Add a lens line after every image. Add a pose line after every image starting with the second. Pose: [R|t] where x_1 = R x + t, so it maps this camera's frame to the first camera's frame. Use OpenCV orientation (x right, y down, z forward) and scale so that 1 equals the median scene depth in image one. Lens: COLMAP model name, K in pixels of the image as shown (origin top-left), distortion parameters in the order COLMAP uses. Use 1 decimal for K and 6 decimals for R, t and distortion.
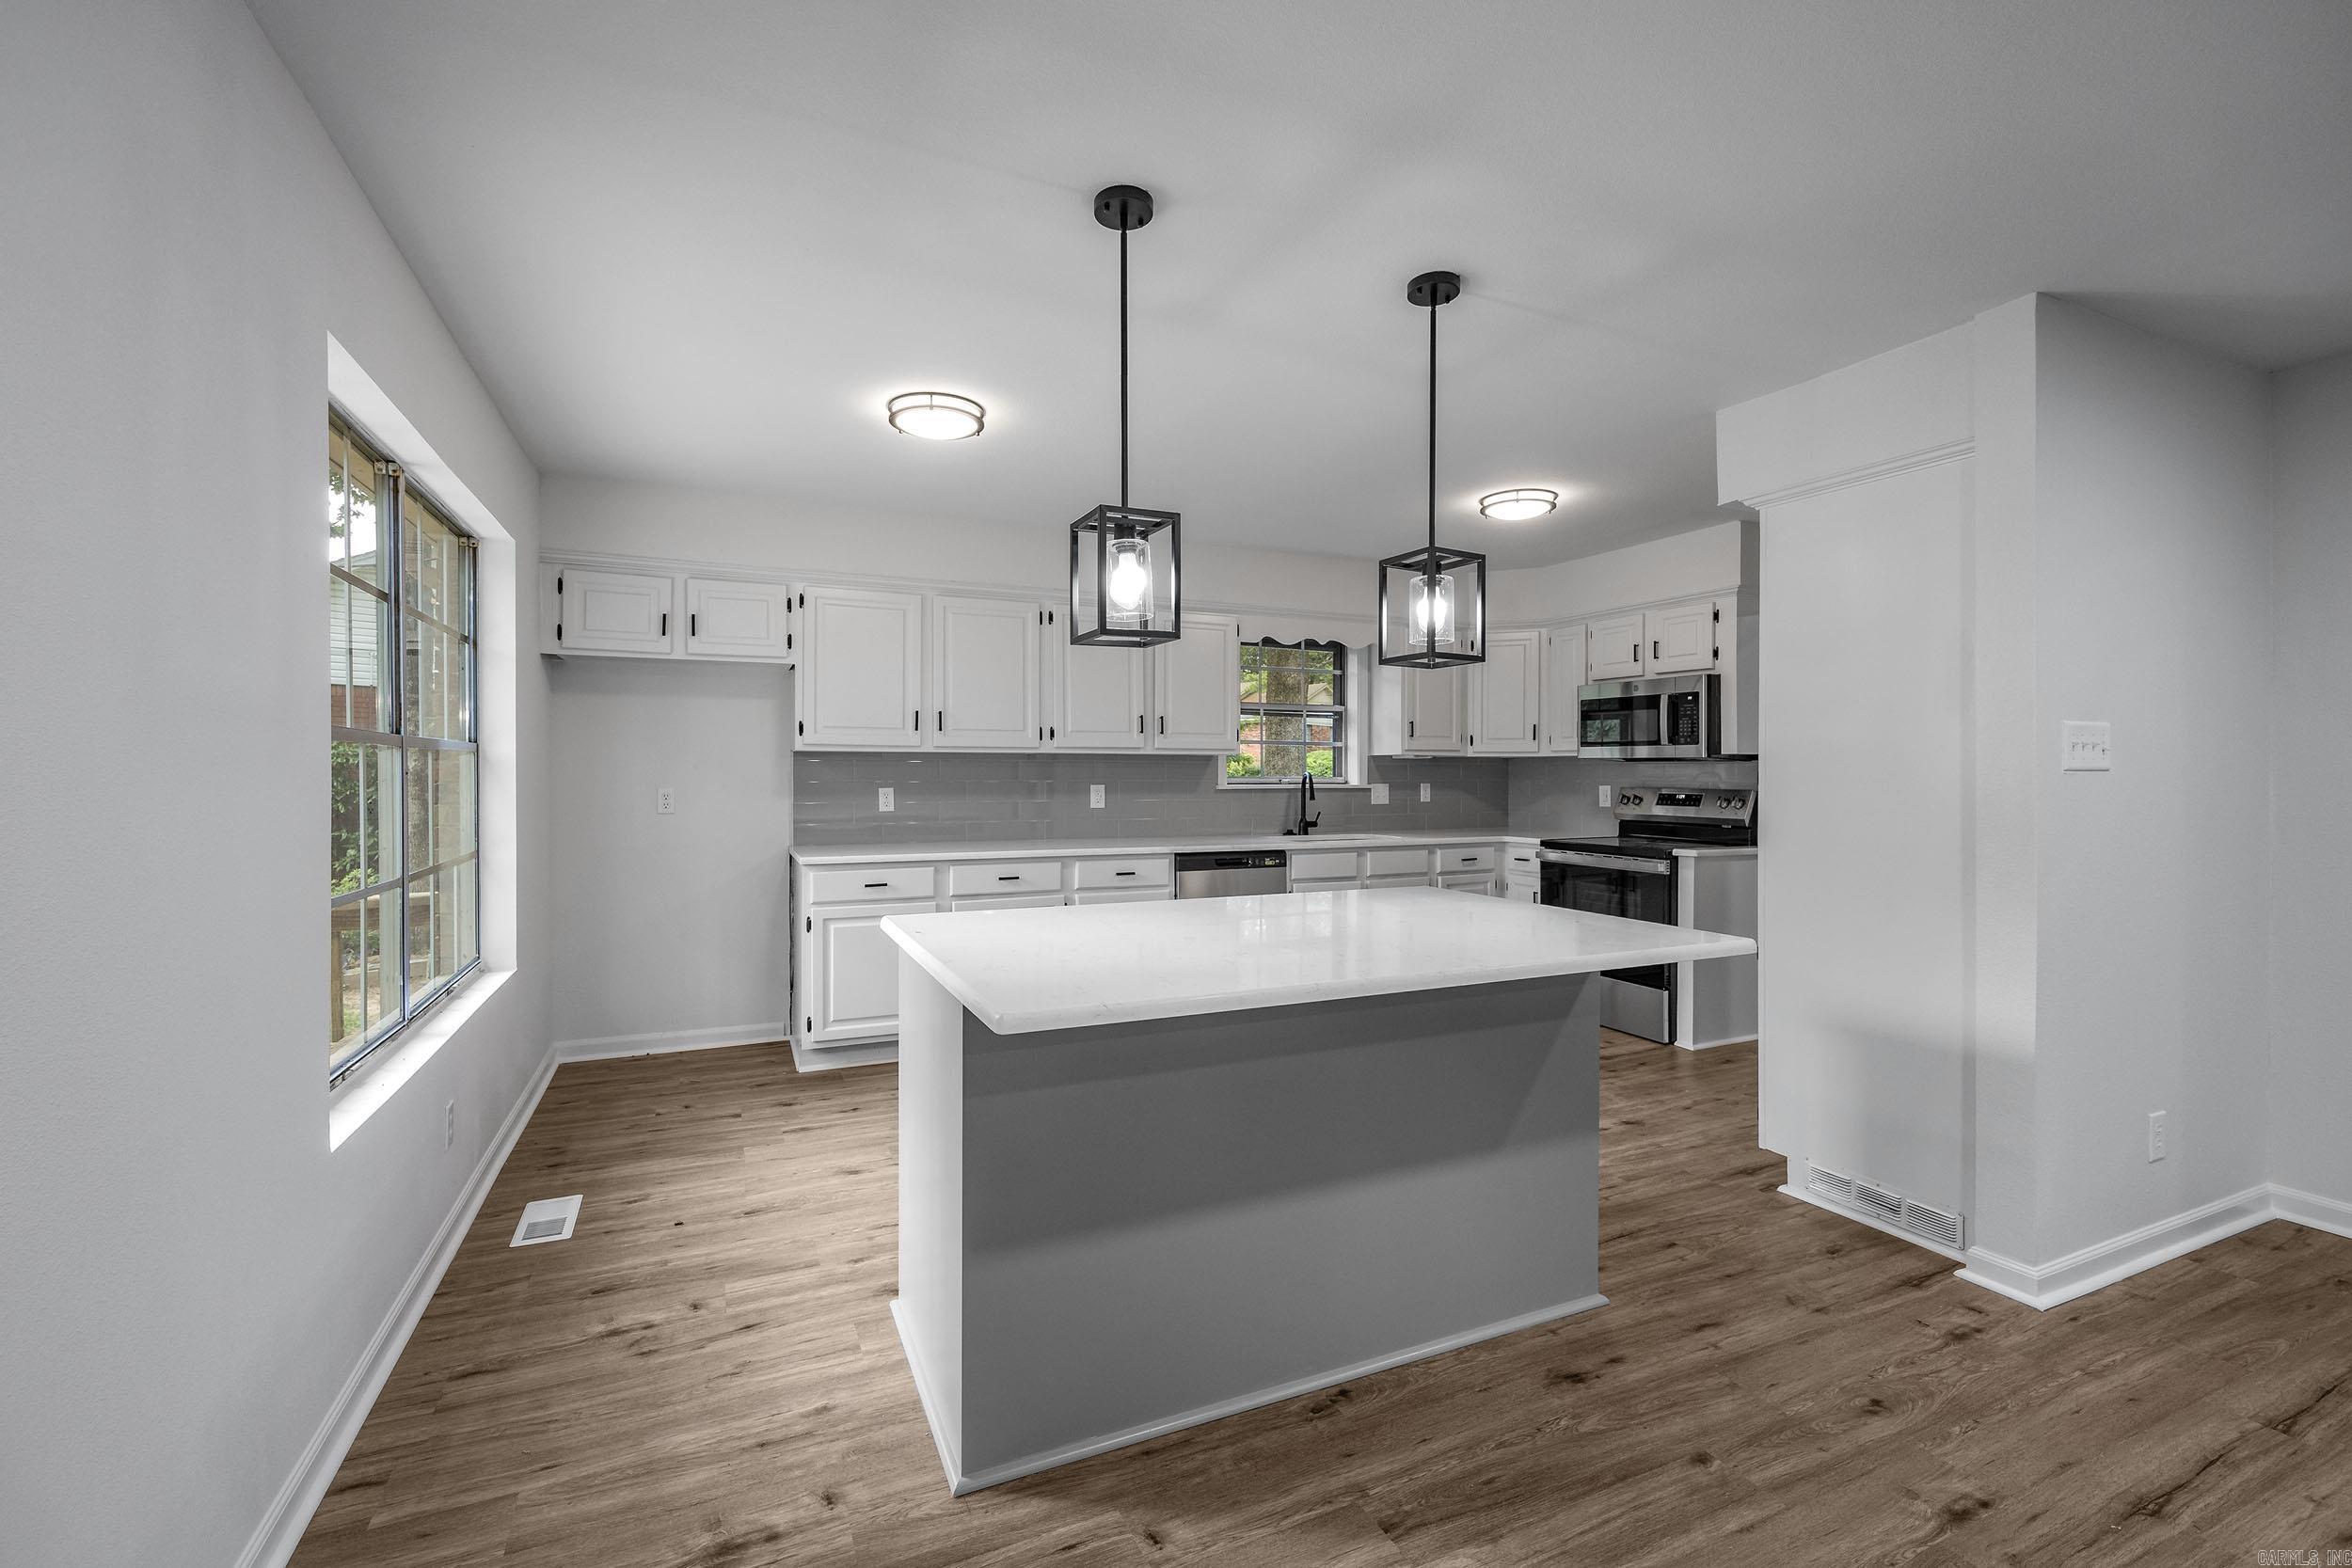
lens RADIAL K [[950.3, 0, 1141.4], [0, 950.3, 781.5], [0, 0, 1]] dist [-0.000370, -0.000815]
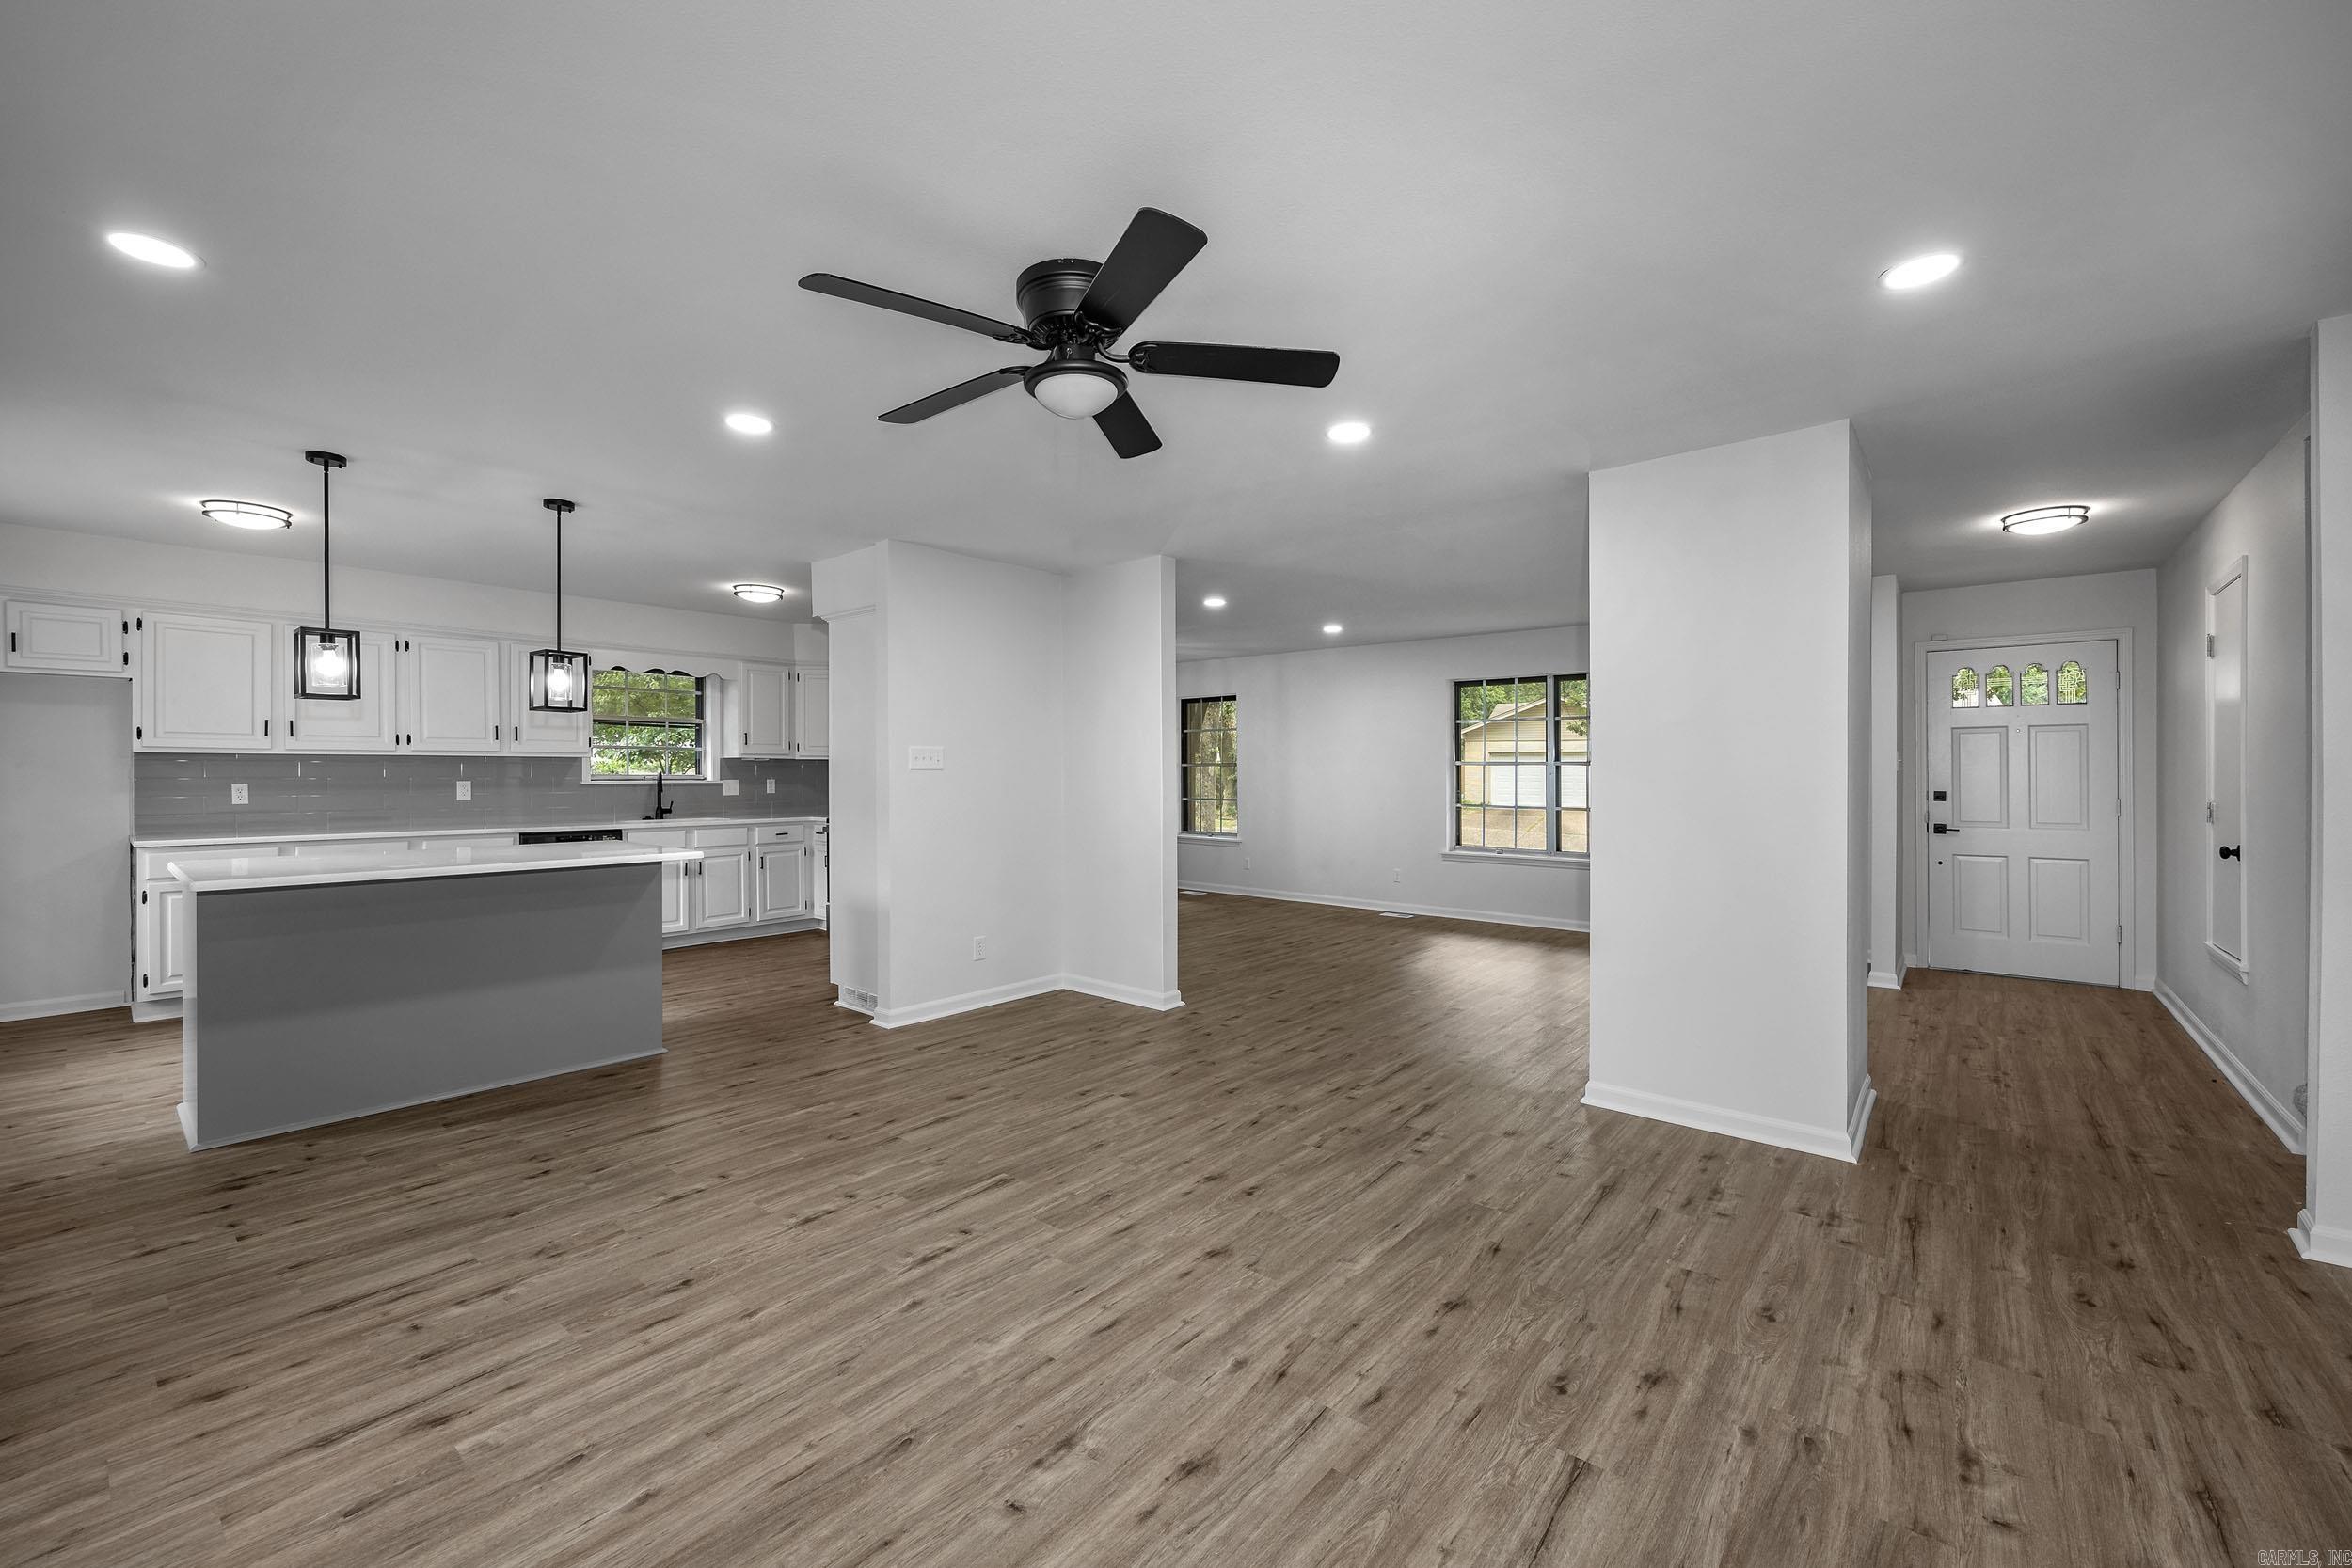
lens RADIAL K [[950.3, 0, 1125.6], [0, 950.3, 777.7], [0, 0, 1]] dist [-0.000370, -0.000815]
pose [[0.913846, 0.000210, 0.406060, 0.266864], [-0.001051, 0.999998, 0.001849, -0.004214], [-0.406059, -0.002117, 0.913845, -0.540733]]
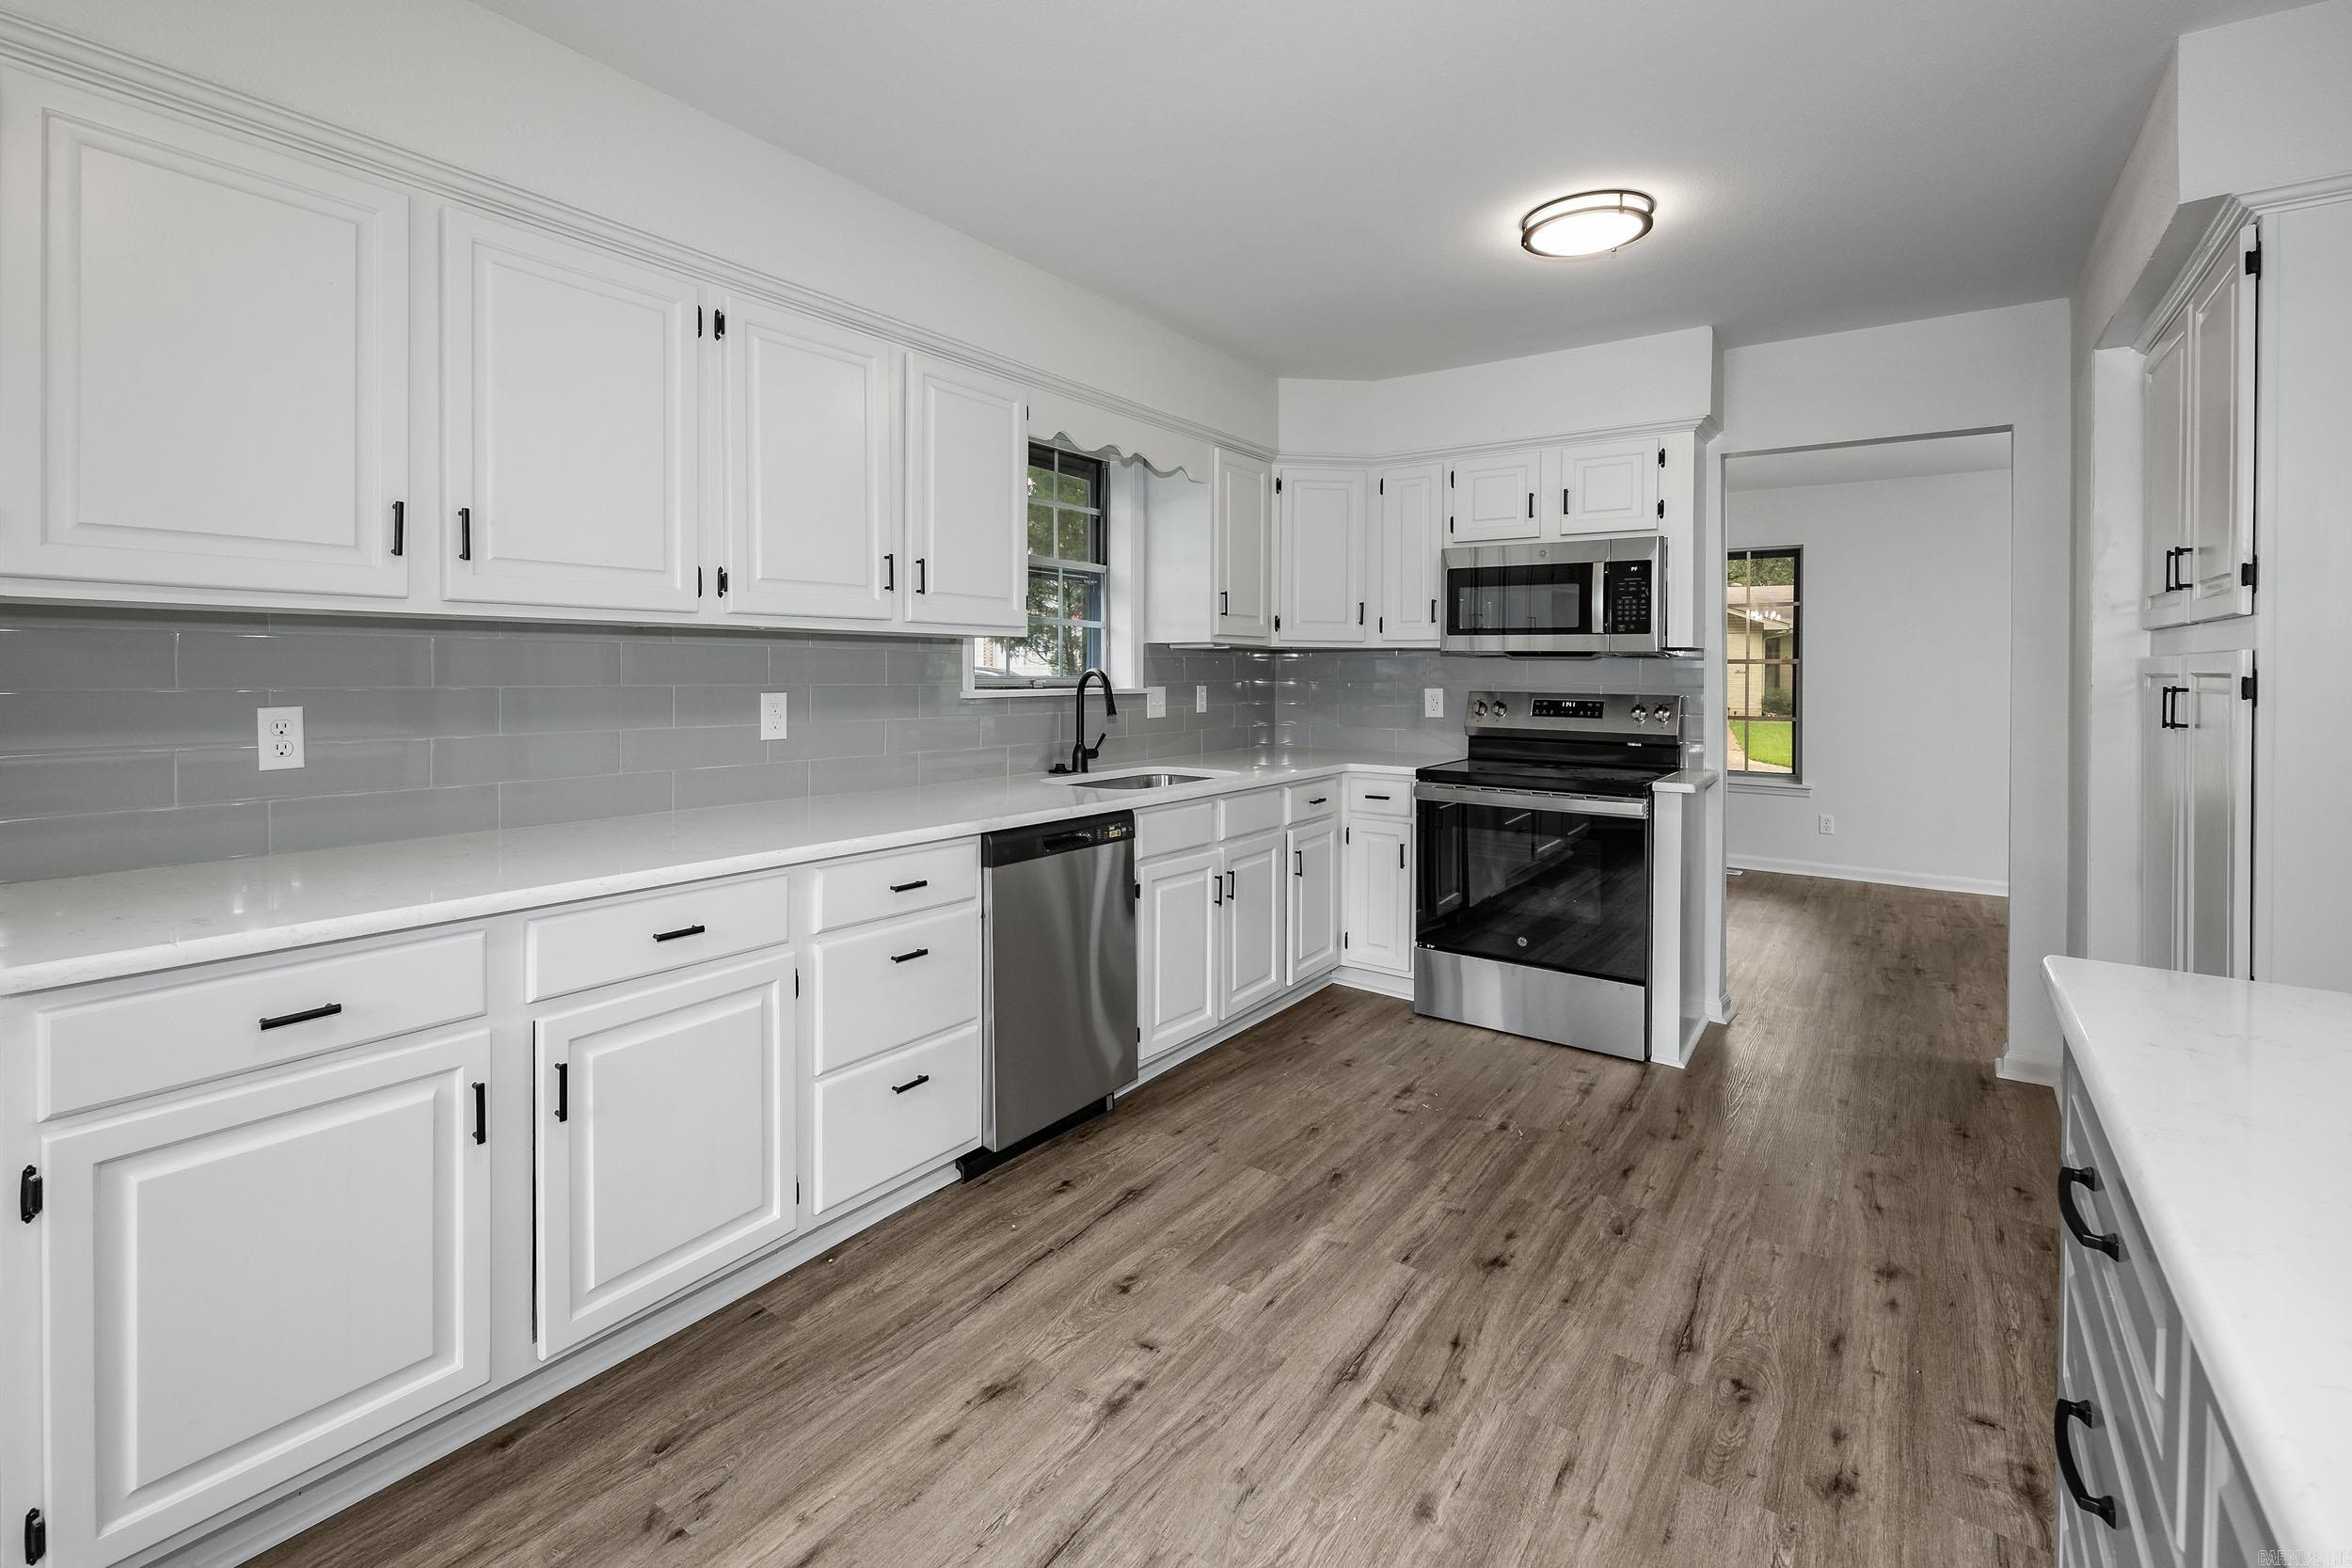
lens RADIAL K [[1032.4, 0, 1019.1], [0, 1032.4, 676.3], [0, 0, 1]] dist [-0.002218, 0.000391]
pose [[0.900457, 0.000971, 0.434945, -0.180864], [-0.001127, 0.999999, 0.000101, -0.005840], [-0.434945, -0.000581, 0.900457, 0.495913]]
